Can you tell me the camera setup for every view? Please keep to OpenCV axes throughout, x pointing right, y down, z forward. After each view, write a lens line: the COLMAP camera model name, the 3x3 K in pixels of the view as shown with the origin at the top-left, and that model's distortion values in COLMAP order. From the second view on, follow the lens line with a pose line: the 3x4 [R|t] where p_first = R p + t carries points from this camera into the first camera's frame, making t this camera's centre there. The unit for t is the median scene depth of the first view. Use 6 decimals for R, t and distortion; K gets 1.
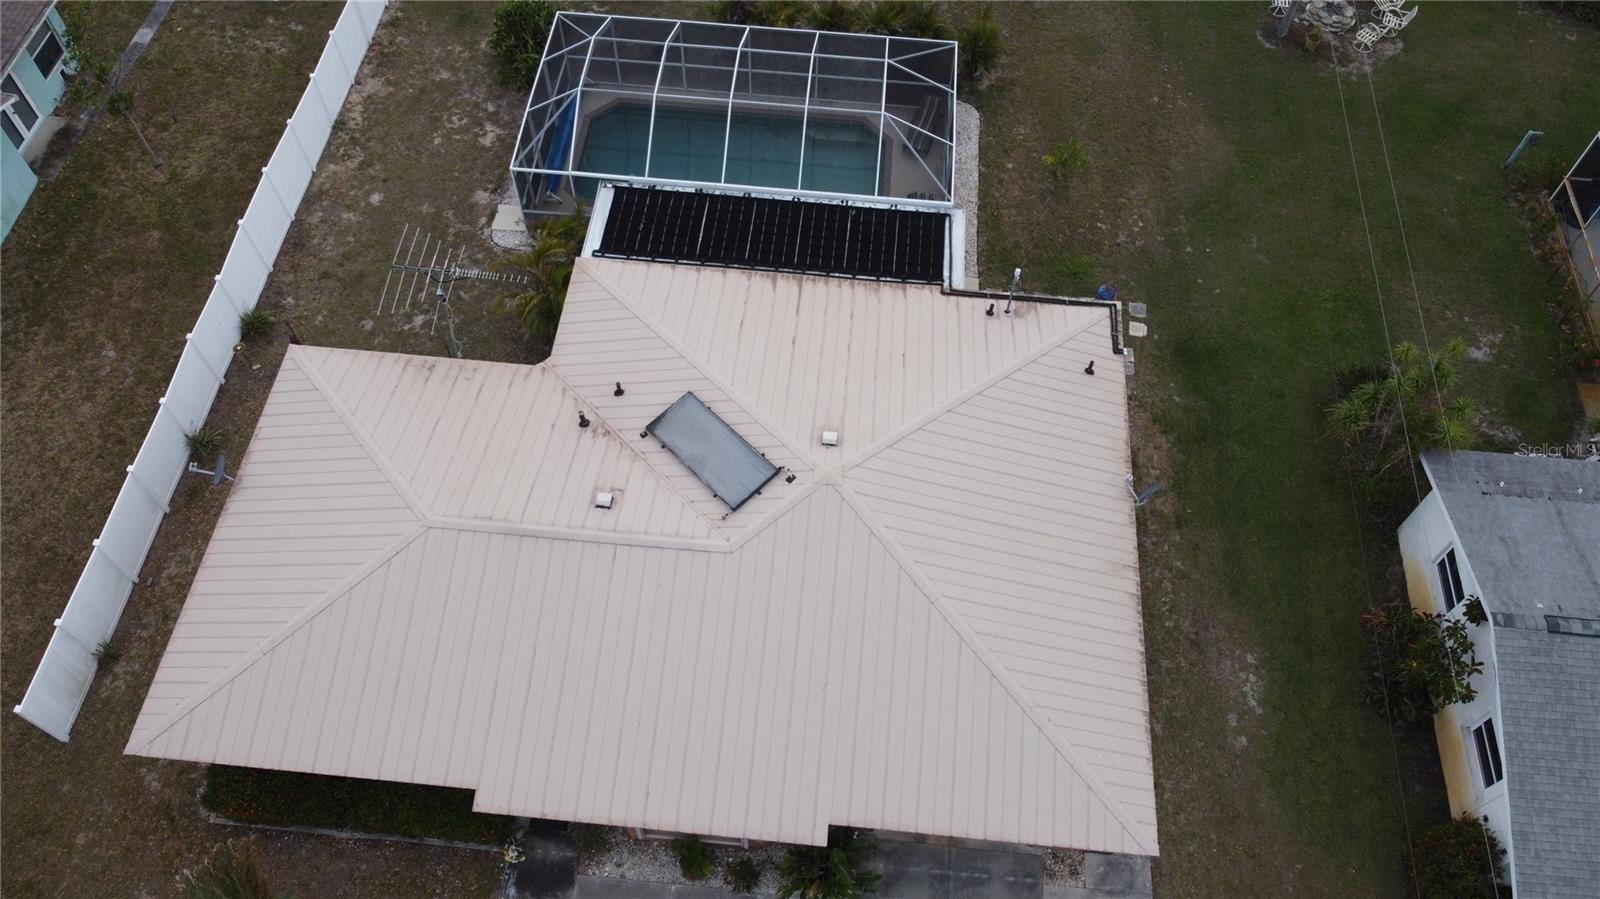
lens RADIAL K [[1202.8, 0, 801.6], [0, 1202.8, 447.1], [0, 0, 1]] dist [0.083187, -0.091253]
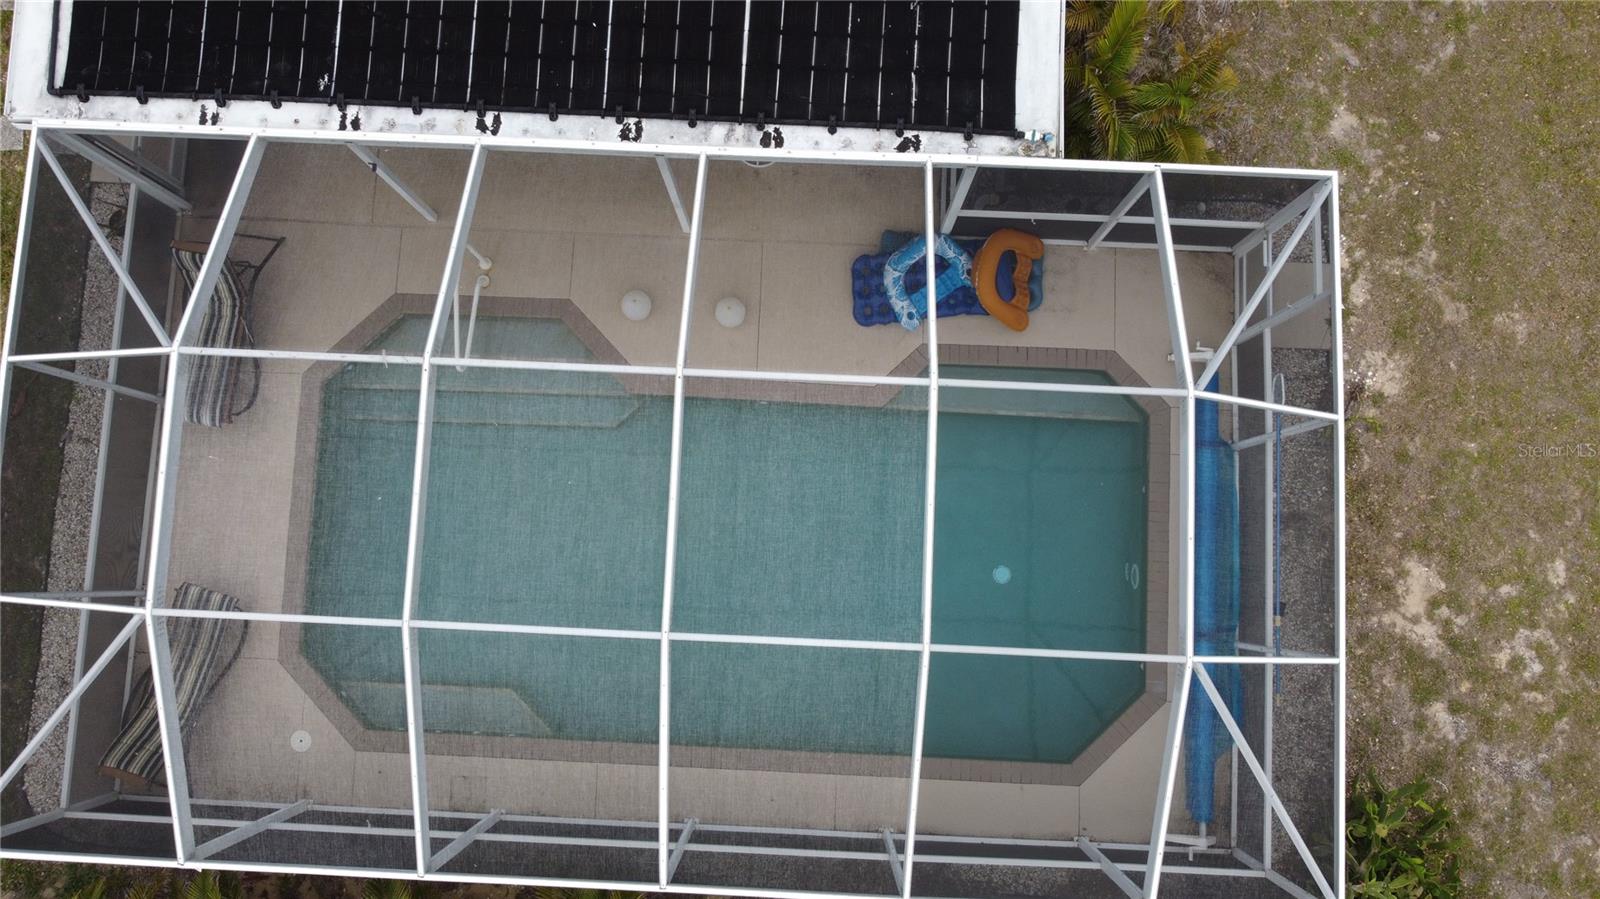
lens RADIAL K [[1202.8, 0, 801.6], [0, 1202.8, 447.1], [0, 0, 1]] dist [0.083187, -0.091253]
pose [[-0.998667, 0.049819, -0.013485, -0.078280], [-0.047173, -0.775082, 0.630097, -0.463221], [0.020939, 0.629893, 0.776400, 0.728290]]
